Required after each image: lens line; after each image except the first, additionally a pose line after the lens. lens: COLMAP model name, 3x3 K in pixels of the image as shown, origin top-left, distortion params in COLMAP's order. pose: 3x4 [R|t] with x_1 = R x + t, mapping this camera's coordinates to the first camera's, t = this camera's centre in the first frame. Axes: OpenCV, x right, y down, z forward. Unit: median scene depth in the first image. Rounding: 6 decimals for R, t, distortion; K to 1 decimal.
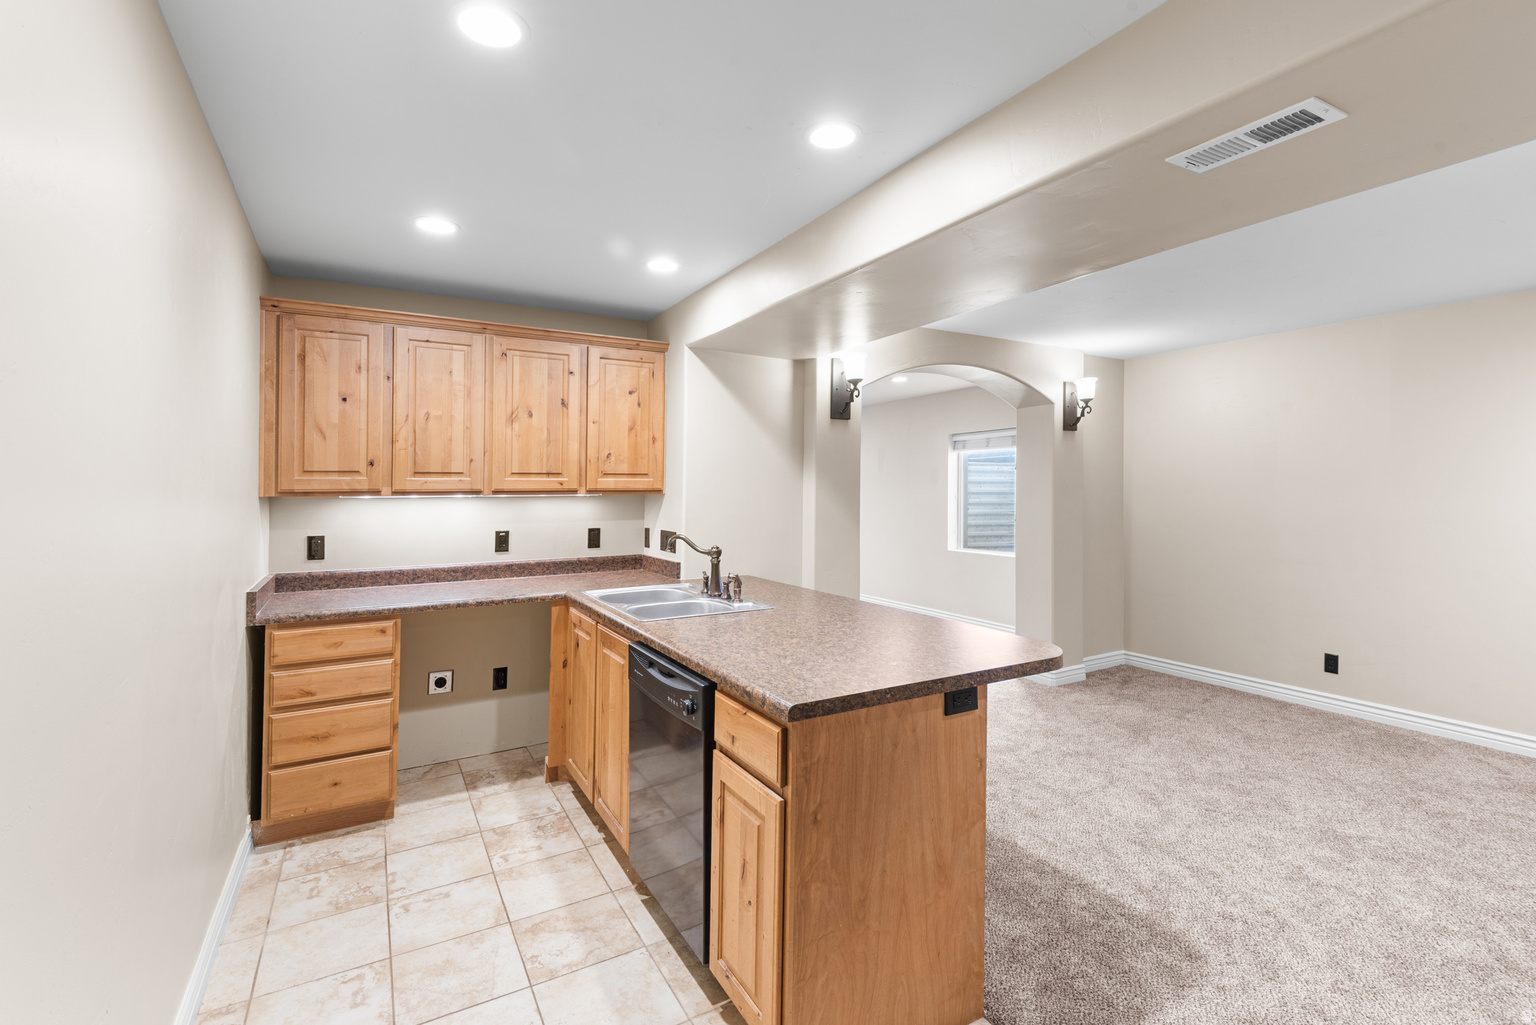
lens RADIAL K [[709.7, 0, 775.7], [0, 709.7, 485.4], [0, 0, 1]] dist [0.045757, -0.000591]
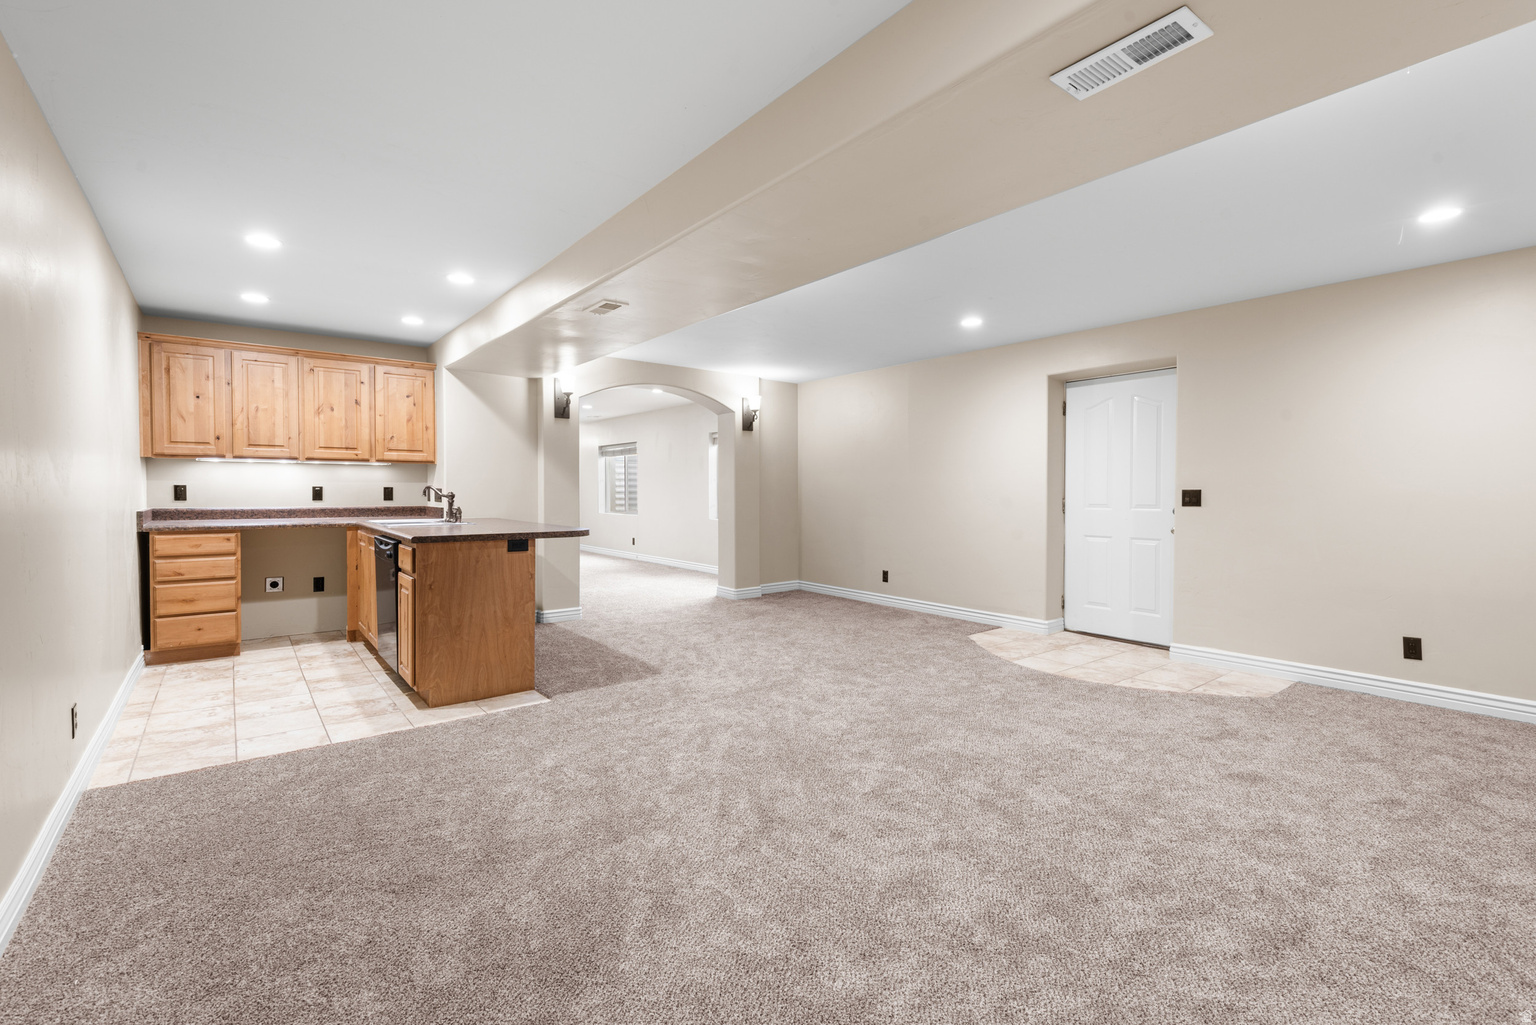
lens RADIAL K [[694.6, 0, 768.0], [0, 694.6, 512.5], [0, 0, 1]] dist [0.040583, -0.000391]
pose [[0.991416, 0.001673, 0.130735, 0.420368], [-0.006796, 0.999226, 0.038751, 0.062513], [-0.130569, -0.039306, 0.990660, -0.693387]]
